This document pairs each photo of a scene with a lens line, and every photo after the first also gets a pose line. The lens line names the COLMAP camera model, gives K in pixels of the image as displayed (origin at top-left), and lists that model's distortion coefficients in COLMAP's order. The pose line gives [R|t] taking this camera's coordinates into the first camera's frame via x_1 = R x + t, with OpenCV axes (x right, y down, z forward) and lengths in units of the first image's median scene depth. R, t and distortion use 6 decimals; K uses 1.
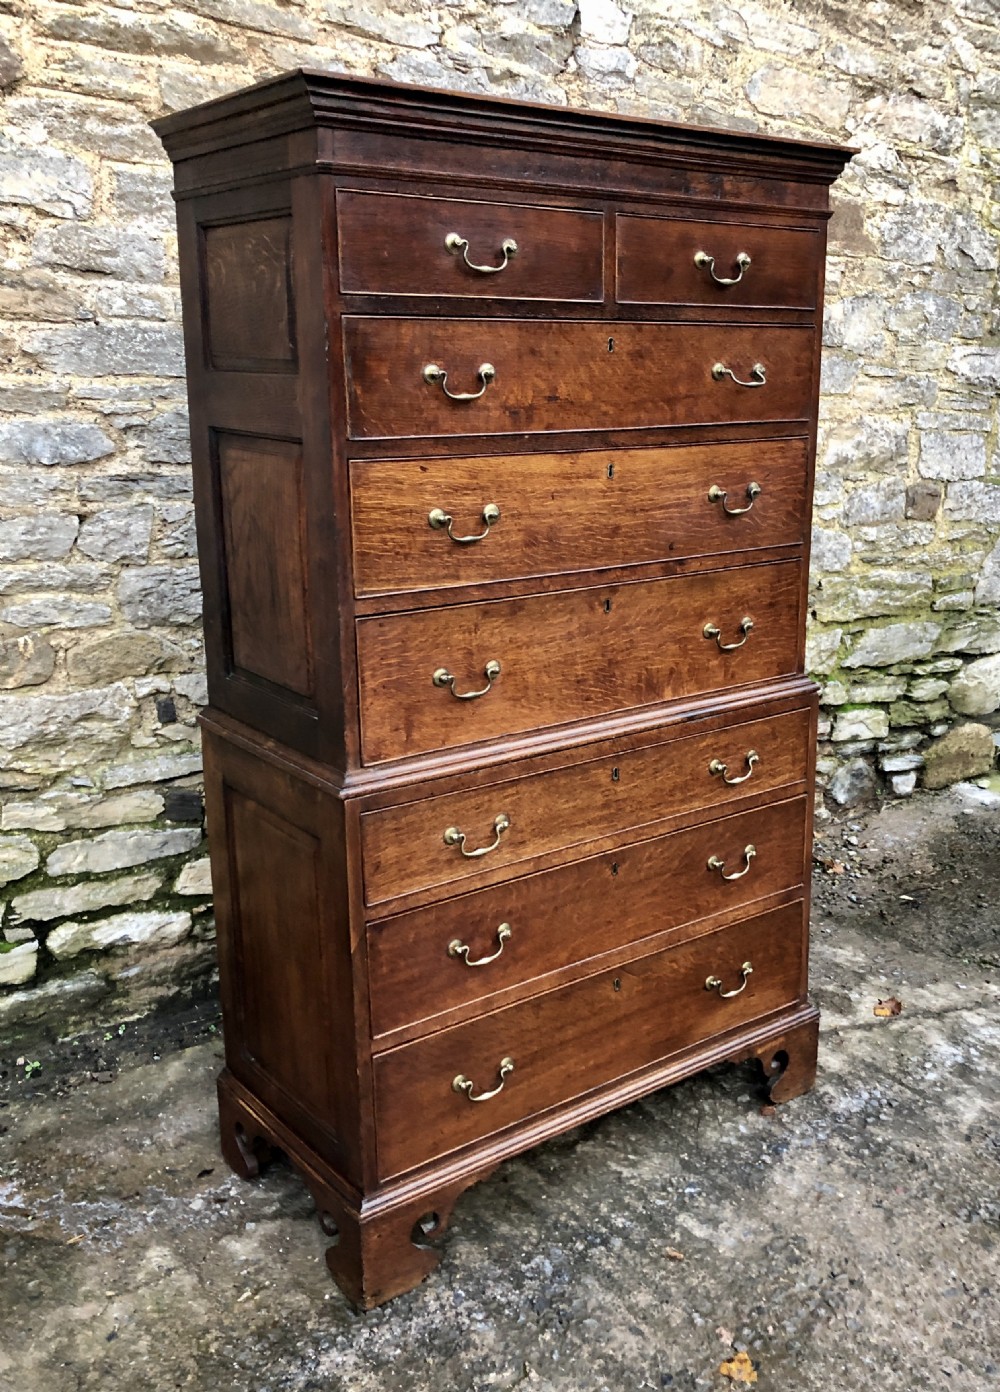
lens RADIAL K [[1307.3, 0, 589.7], [0, 1307.3, 687.9], [0, 0, 1]] dist [0.030636, 0.000000]
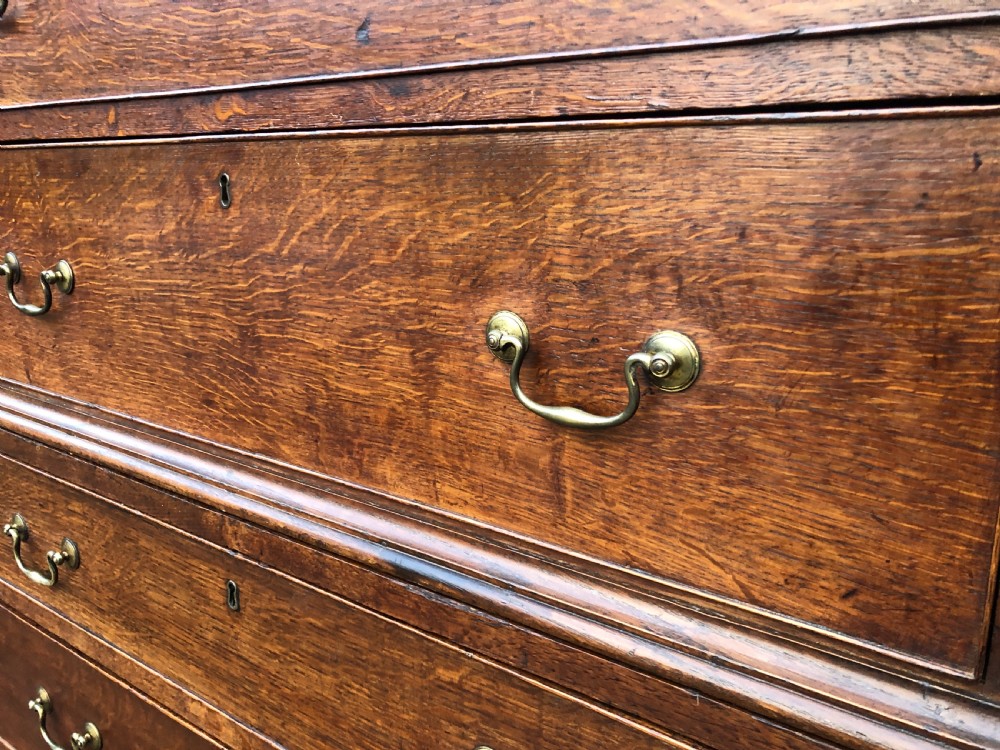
lens RADIAL K [[821.4, 0, 505.7], [0, 821.4, 370.3], [0, 0, 1]] dist [0.004668, 0.007210]
pose [[0.272059, 0.219820, -0.936837, 0.240546], [-0.241399, 0.958018, 0.154688, -0.058558], [0.931510, 0.184067, 0.313702, 0.843934]]
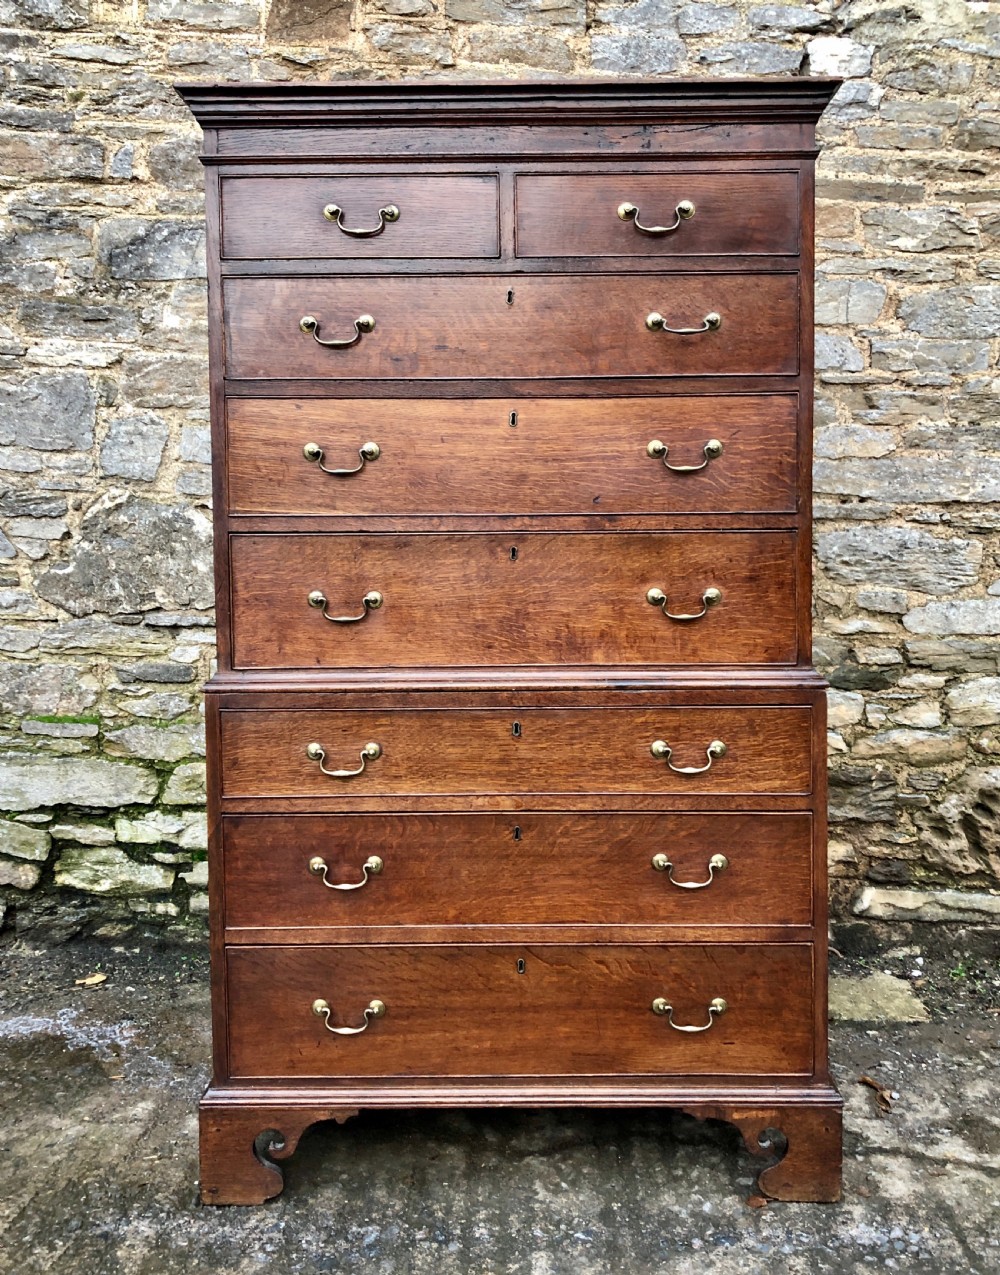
lens RADIAL K [[1204.6, 0, 523.7], [0, 1204.6, 593.8], [0, 0, 1]] dist [0.027998, 0.000000]
pose [[0.780737, 0.026869, -0.624282, 0.494773], [-0.146288, 0.979170, -0.140806, 0.079180], [0.607495, 0.201257, 0.768404, 0.255542]]
